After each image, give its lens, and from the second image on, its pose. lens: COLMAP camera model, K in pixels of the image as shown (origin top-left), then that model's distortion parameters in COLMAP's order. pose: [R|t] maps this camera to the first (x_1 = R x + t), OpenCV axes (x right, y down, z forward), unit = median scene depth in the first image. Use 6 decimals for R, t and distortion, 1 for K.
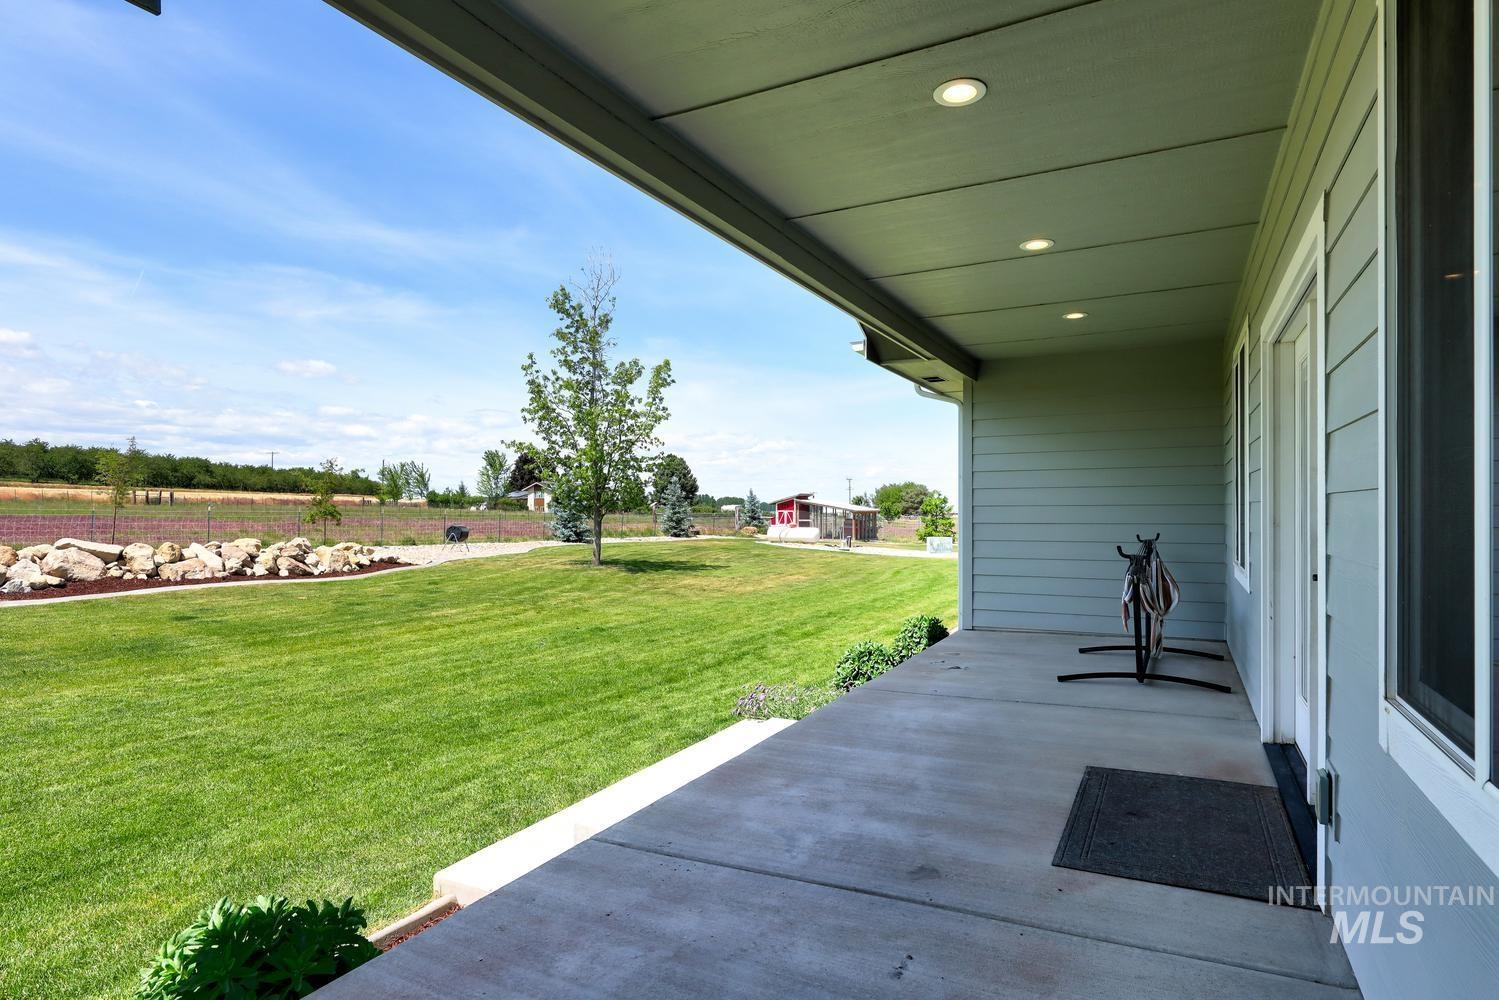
lens RADIAL K [[820.6, 0, 746.6], [0, 820.6, 504.9], [0, 0, 1]] dist [-0.002408, 0.001149]
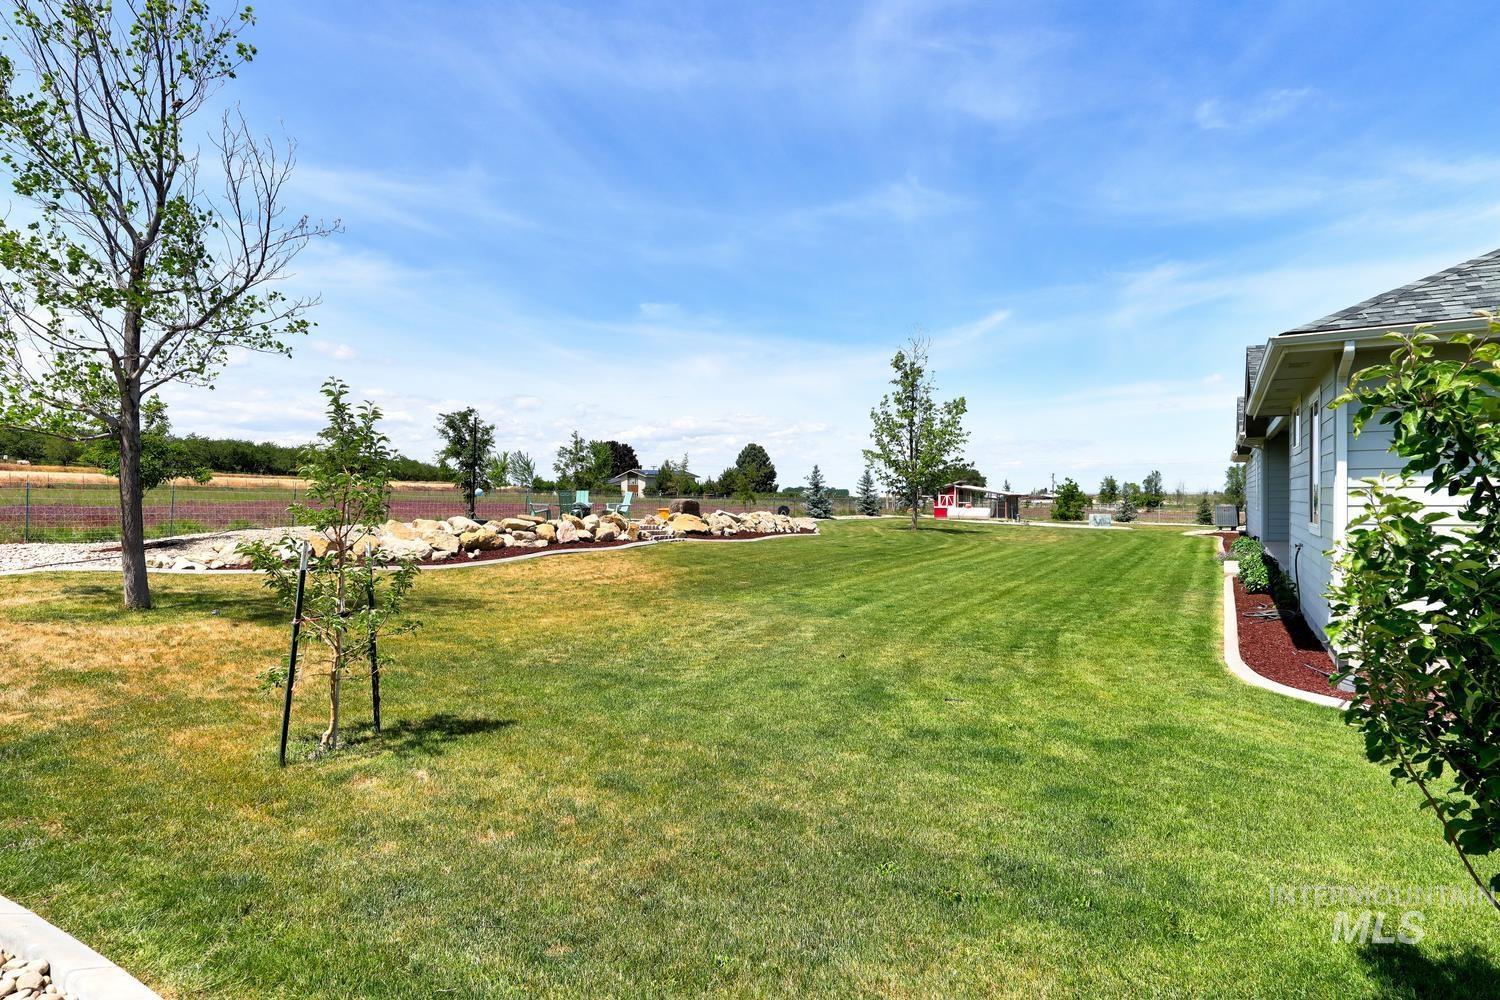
lens RADIAL K [[821.2, 0, 751.4], [0, 821.2, 501.1], [0, 0, 1]] dist [-0.002408, 0.001149]
pose [[0.999225, -0.002864, -0.039265, -0.282793], [0.003398, 0.999903, 0.013534, -0.002125], [0.039223, -0.013657, 0.999137, -0.367029]]
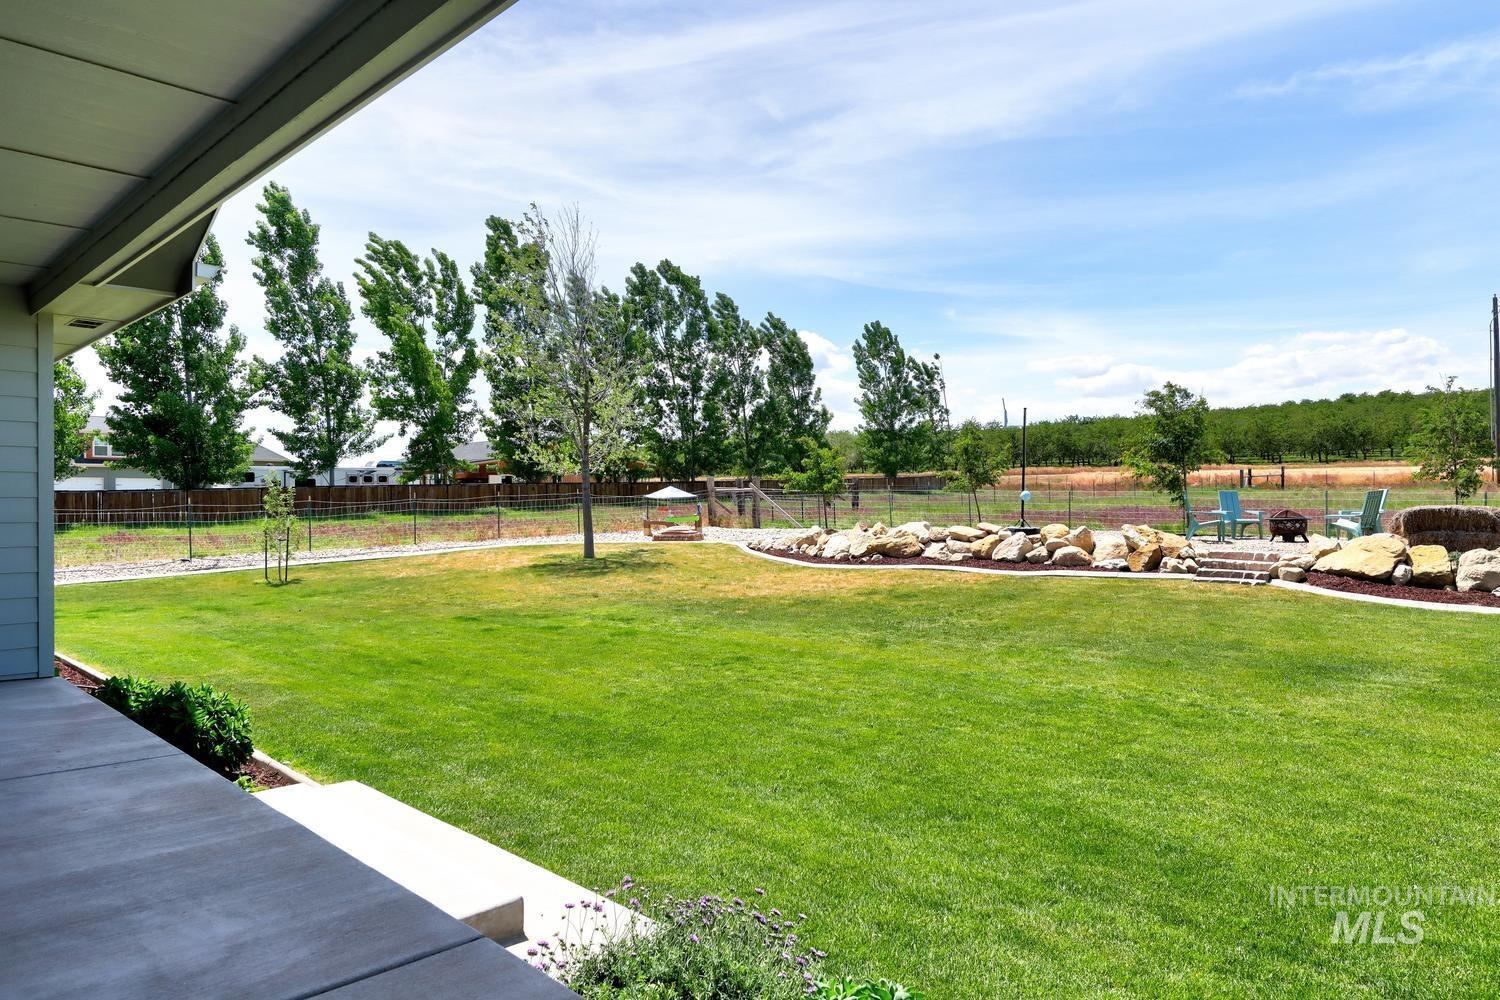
lens RADIAL K [[1000.7, 0, 748.5], [0, 1000.7, 498.5], [0, 0, 1]] dist [-0.005919, -0.002492]
pose [[-0.307930, 0.004568, -0.951398, 0.660284], [0.013196, 0.999913, 0.000530, 0.018547], [0.951318, -0.012391, -0.307963, 1.526319]]
